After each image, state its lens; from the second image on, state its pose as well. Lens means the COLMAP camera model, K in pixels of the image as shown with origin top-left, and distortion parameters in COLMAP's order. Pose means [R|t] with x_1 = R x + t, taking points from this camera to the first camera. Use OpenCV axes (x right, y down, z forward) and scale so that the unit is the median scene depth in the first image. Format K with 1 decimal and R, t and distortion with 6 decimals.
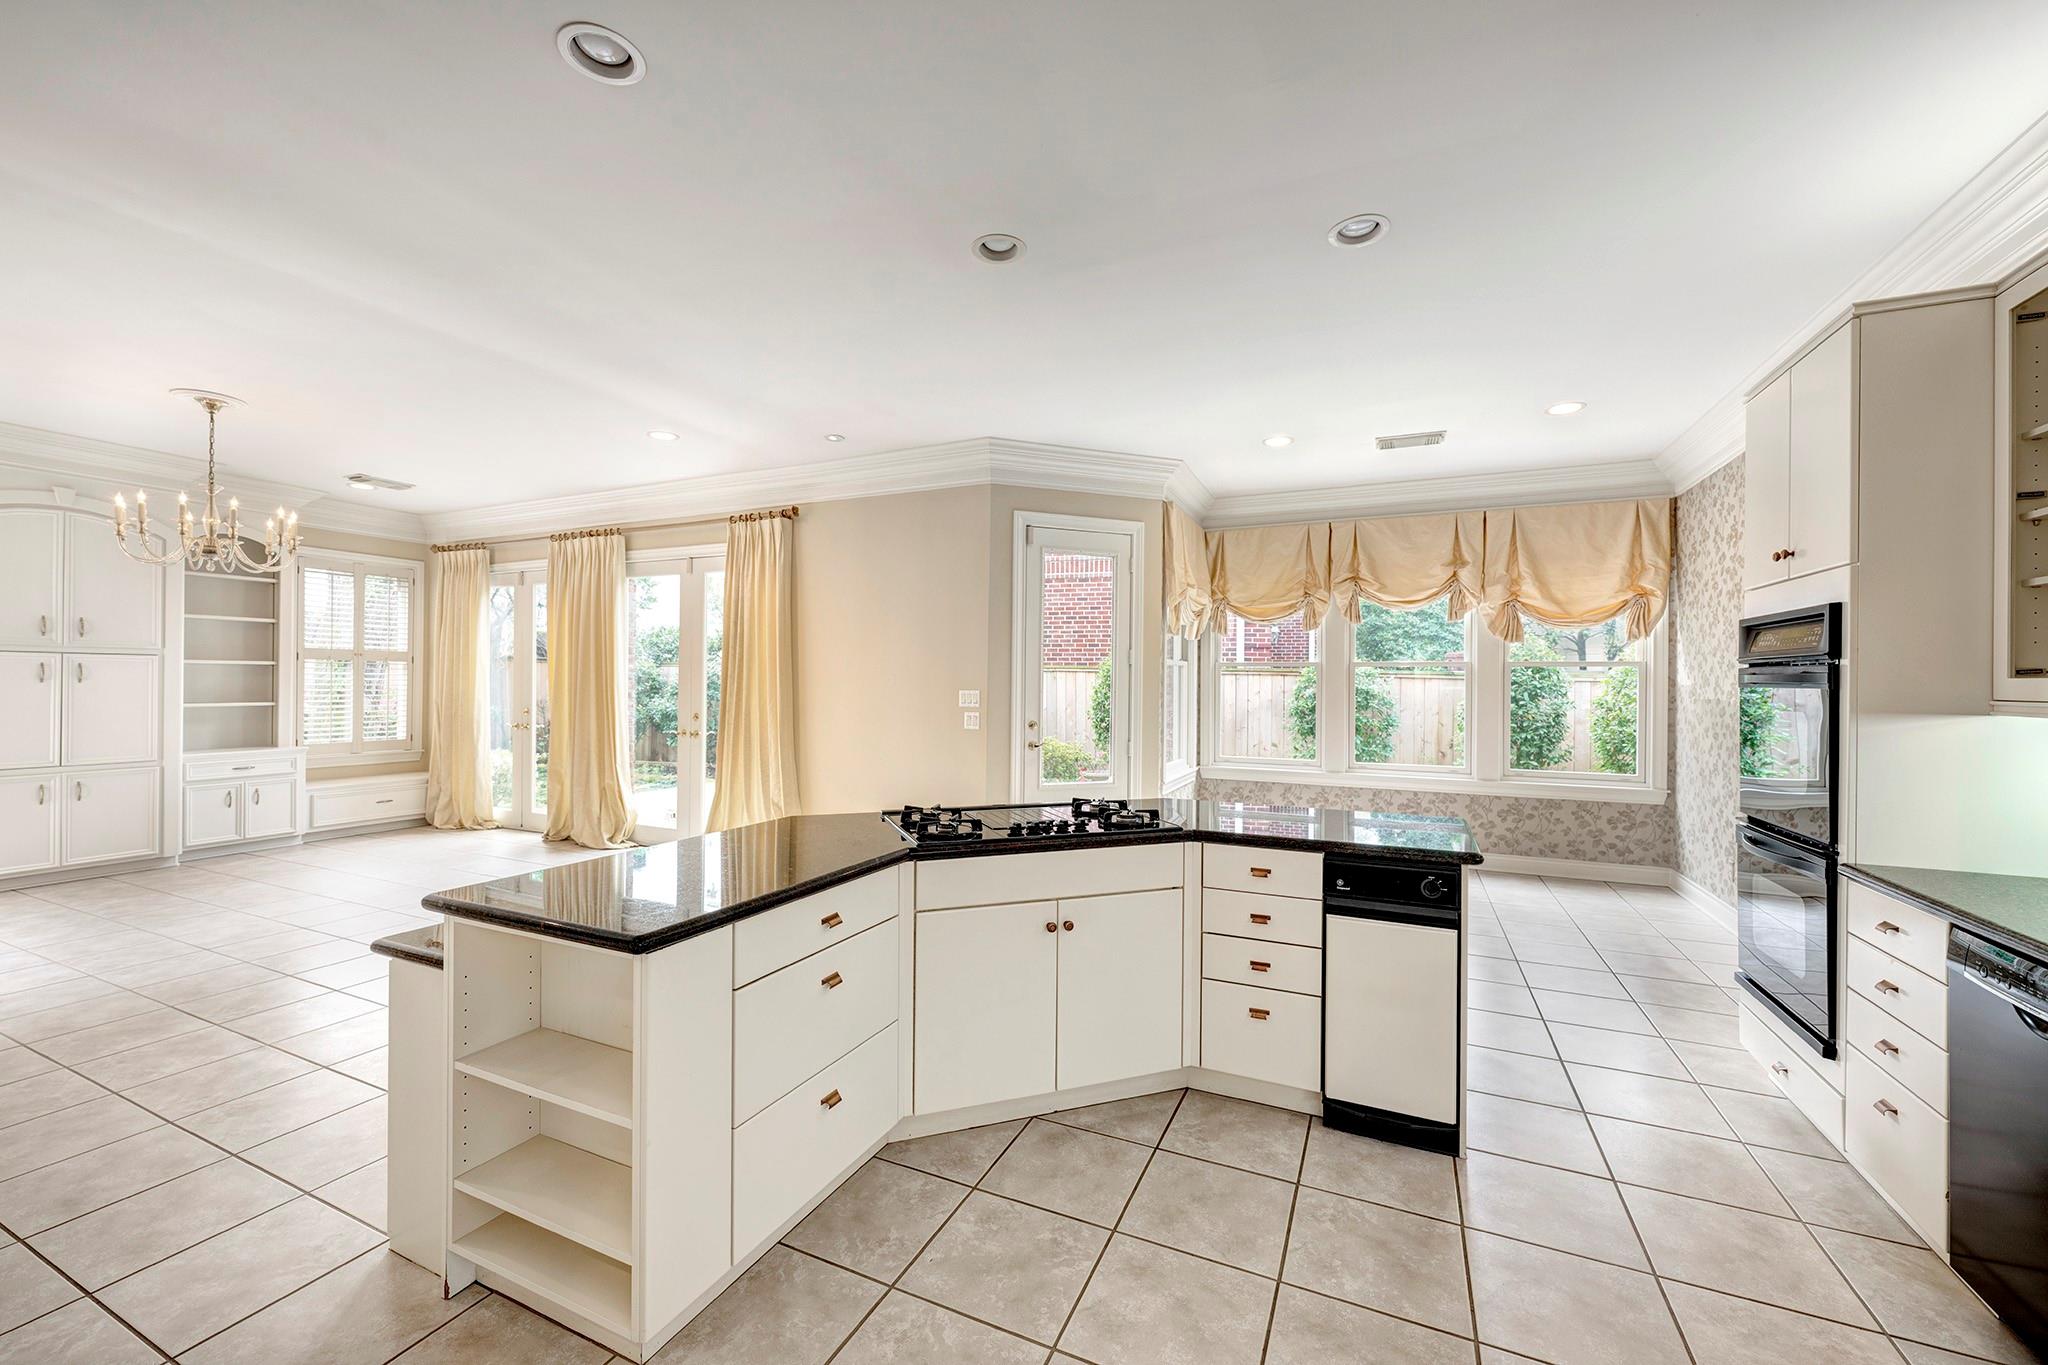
lens RADIAL K [[806.3, 0, 1018.5], [0, 806.3, 682.4], [0, 0, 1]] dist [0.001158, -0.000328]
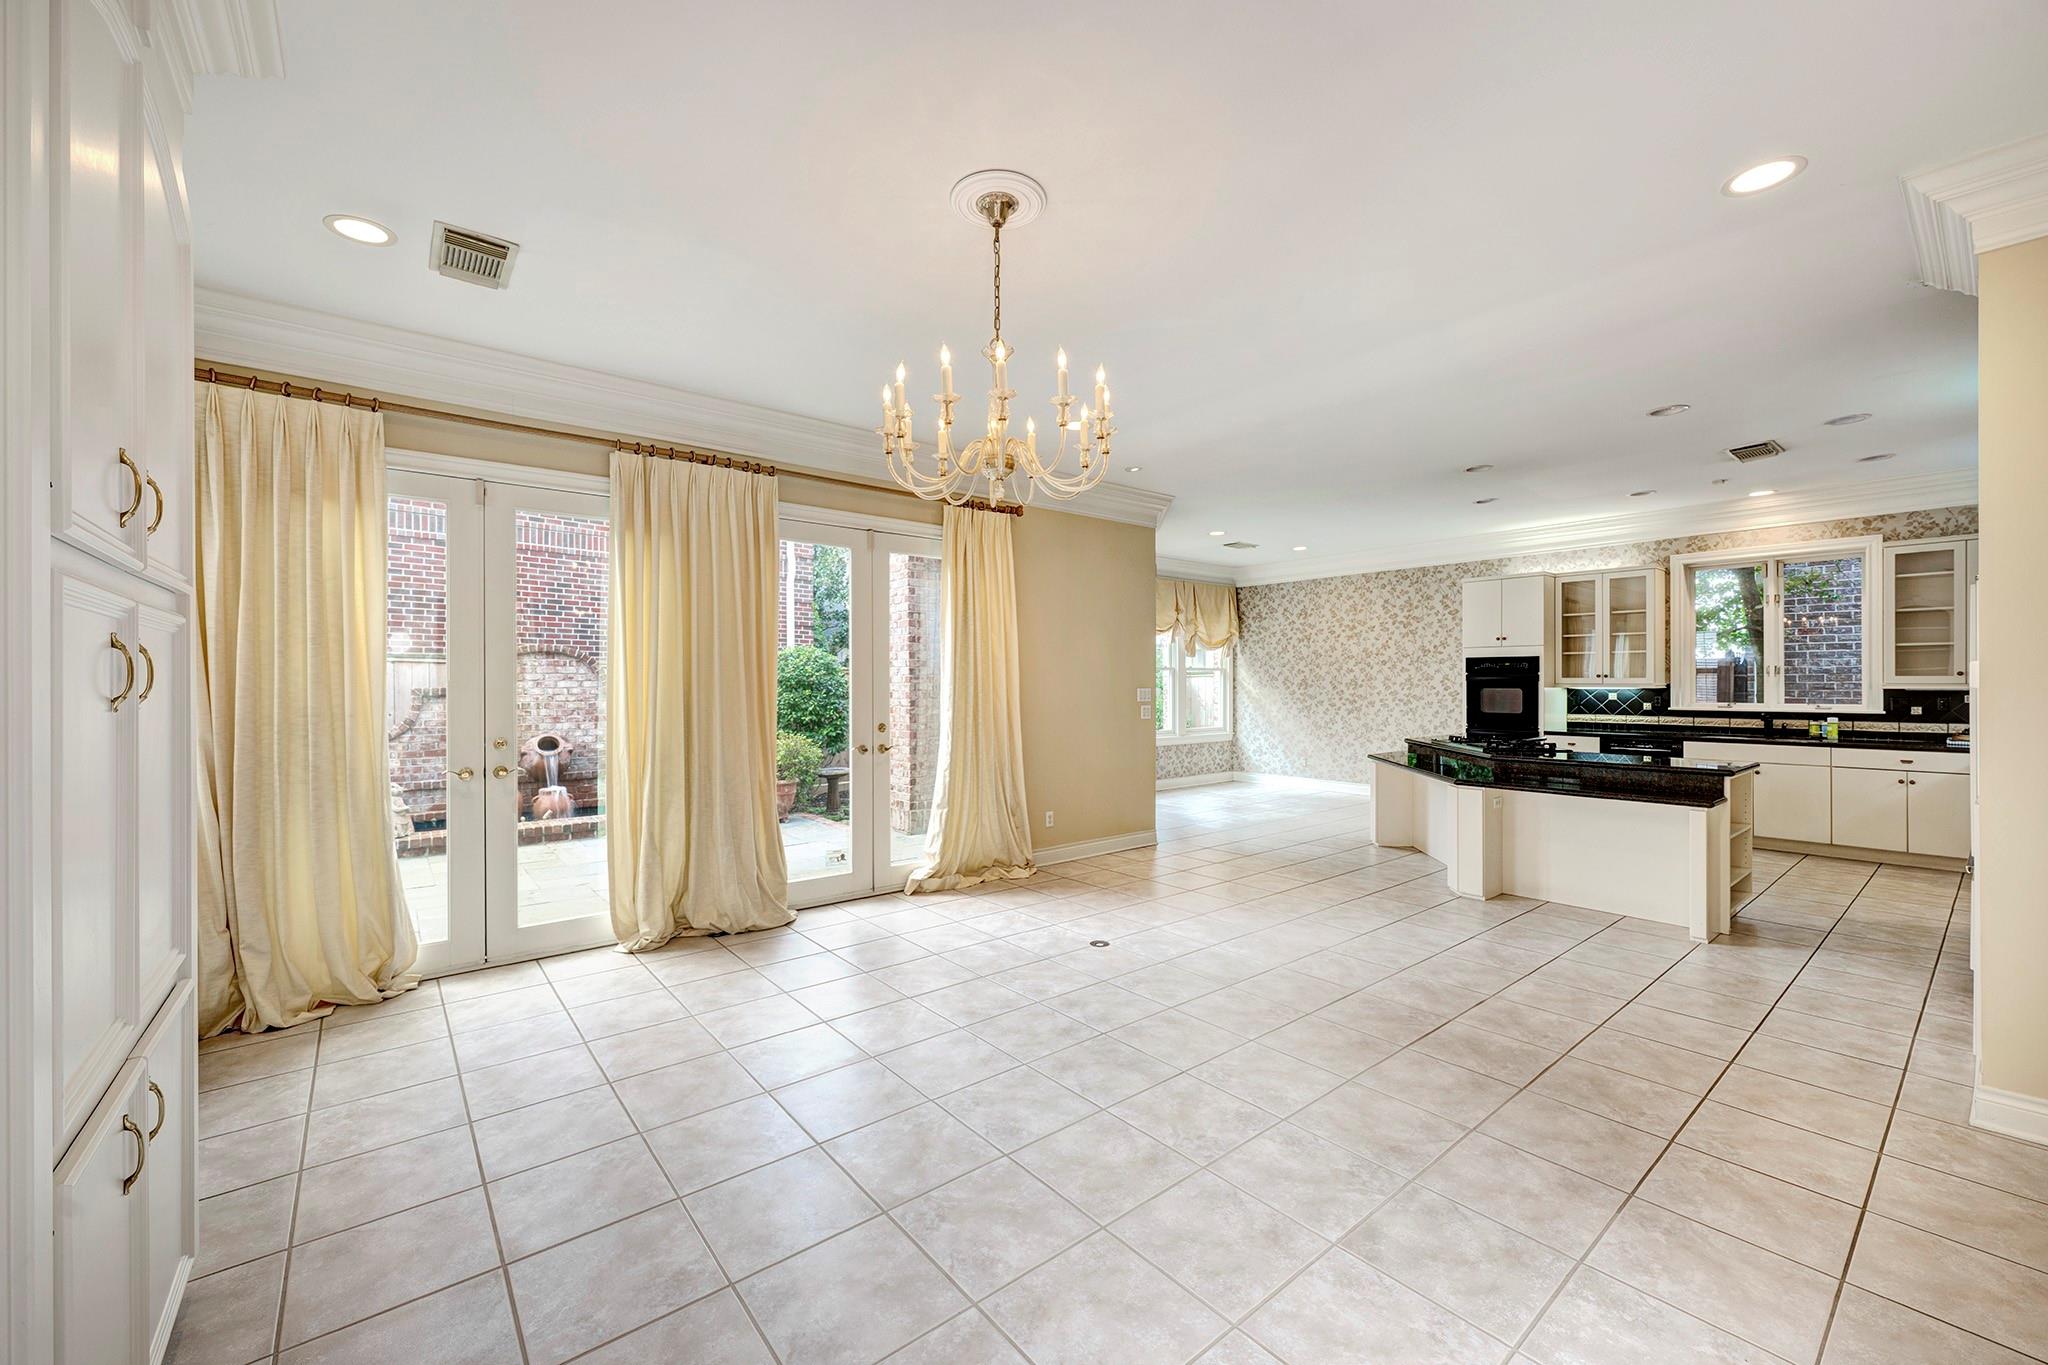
lens RADIAL K [[806.3, 0, 1017.3], [0, 806.3, 681.9], [0, 0, 1]] dist [0.001158, -0.000328]
pose [[0.441190, -0.007850, 0.897379, -1.210912], [0.004450, 0.999969, 0.006560, -0.009338], [-0.897403, 0.001100, 0.441211, 0.585268]]
